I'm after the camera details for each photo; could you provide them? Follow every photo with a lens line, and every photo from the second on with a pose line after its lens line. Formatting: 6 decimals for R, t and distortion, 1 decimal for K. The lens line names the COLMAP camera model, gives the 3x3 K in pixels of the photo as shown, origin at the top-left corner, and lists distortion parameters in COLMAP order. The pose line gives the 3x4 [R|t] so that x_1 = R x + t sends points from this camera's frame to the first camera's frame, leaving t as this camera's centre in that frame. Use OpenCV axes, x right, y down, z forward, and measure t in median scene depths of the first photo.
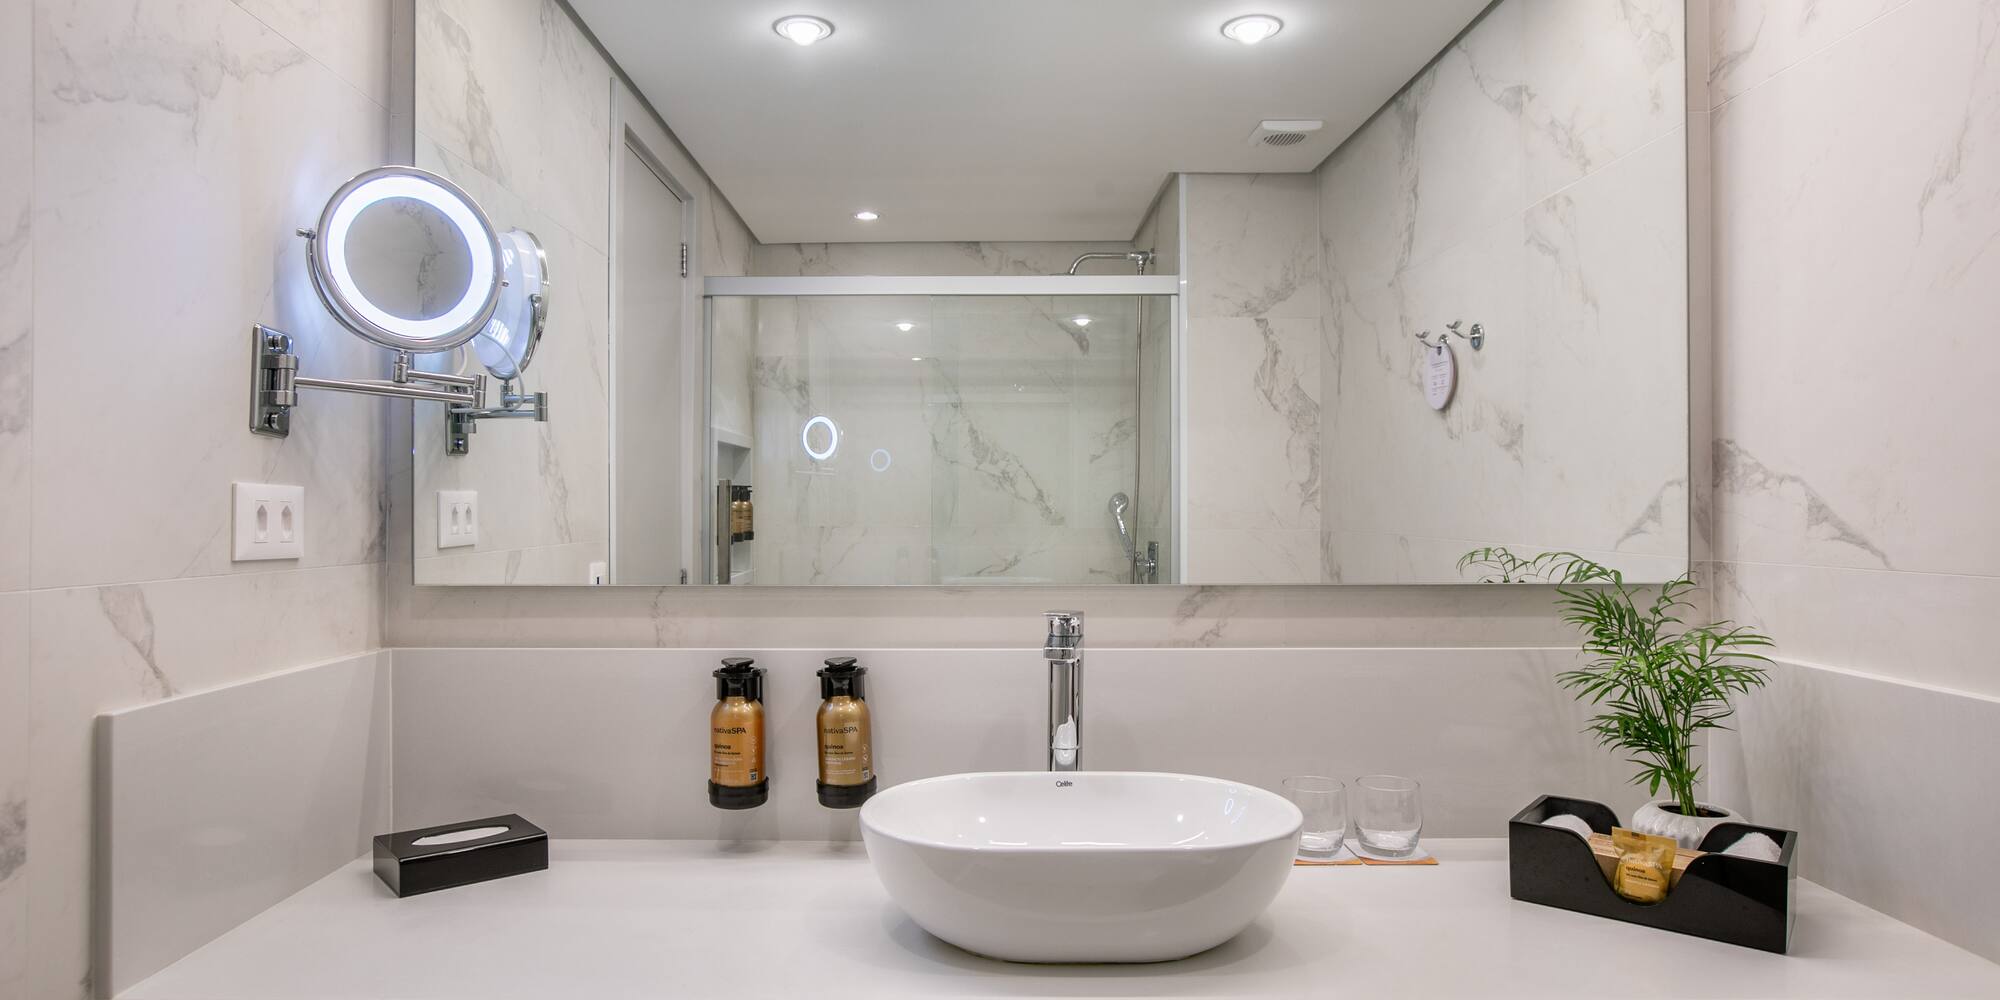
lens RADIAL K [[1127.2, 0, 977.0], [0, 1127.2, 512.8], [0, 0, 1]] dist [-0.028106, 0.007674]
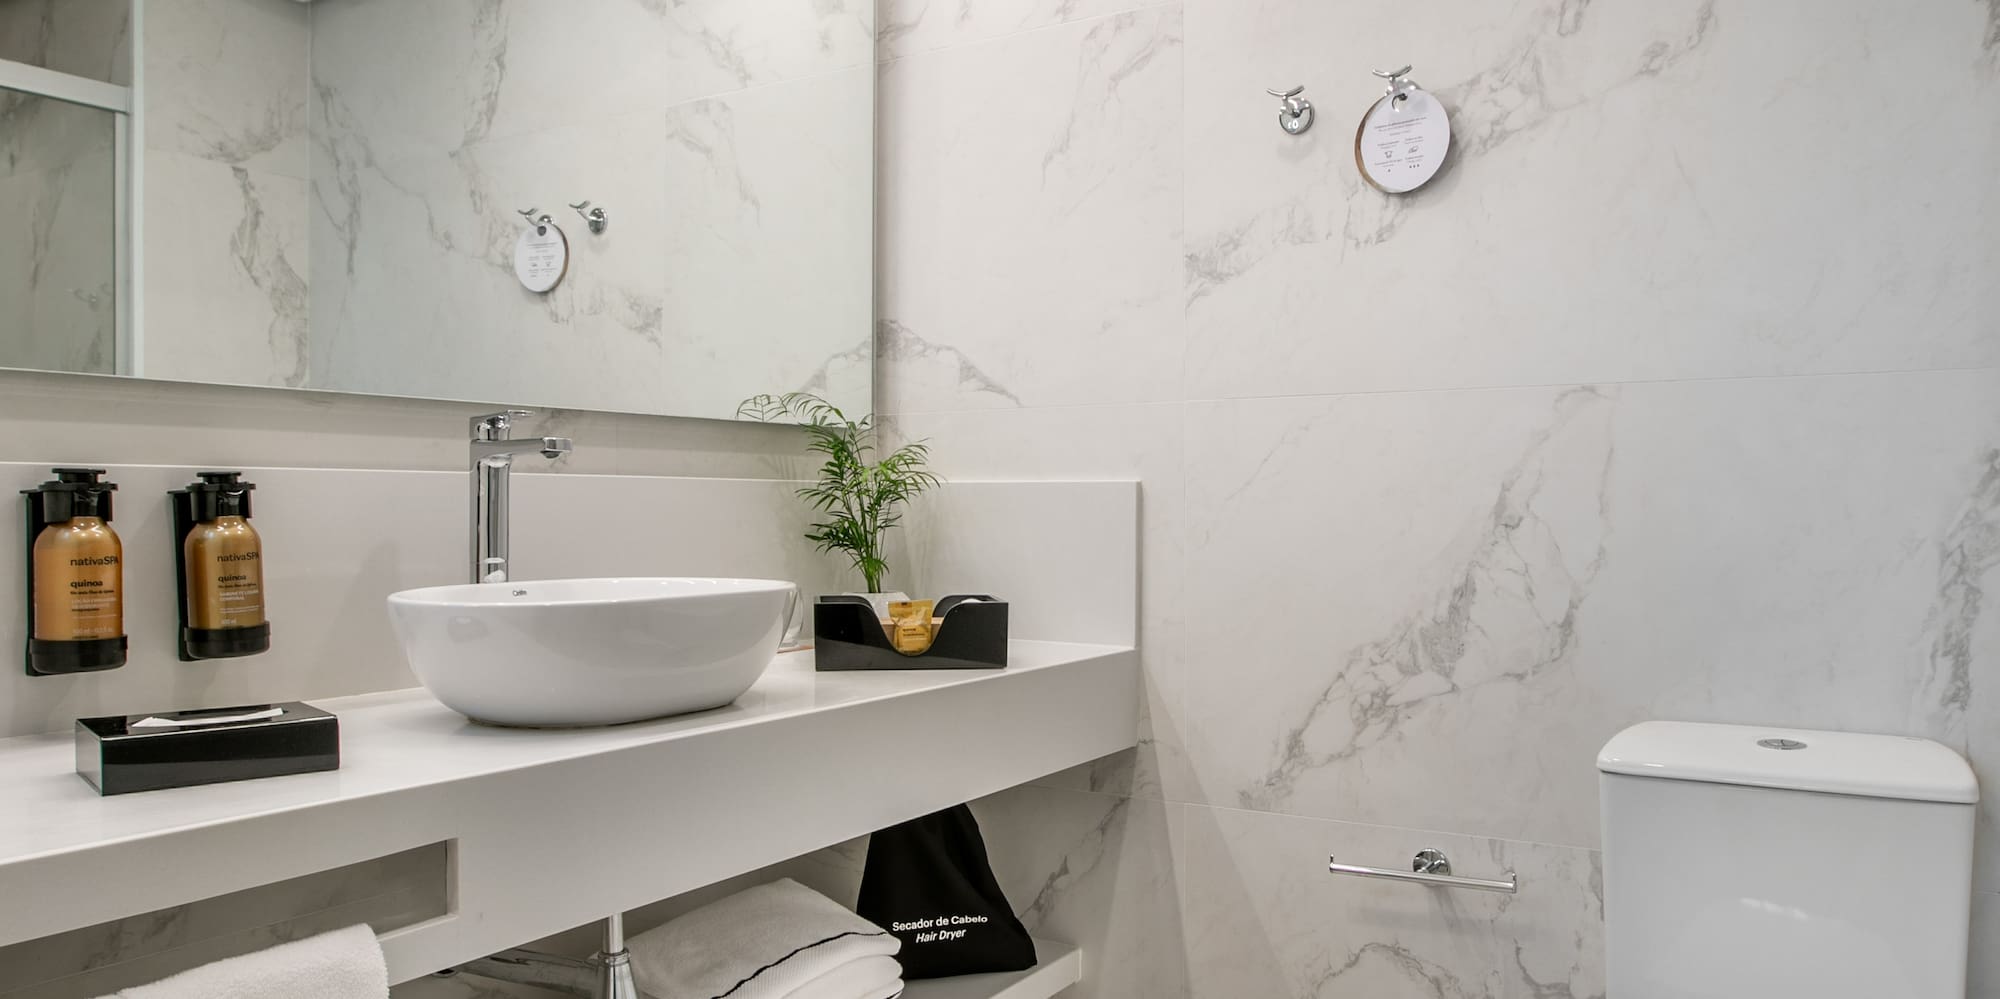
lens RADIAL K [[1376.9, 0, 1061.9], [0, 1376.9, 537.6], [0, 0, 1]] dist [-0.048238, 0.009114]
pose [[0.513875, -0.020918, 0.857610, -0.463195], [0.001470, 0.999723, 0.023503, 0.115537], [-0.857864, -0.010817, 0.513763, 0.004339]]
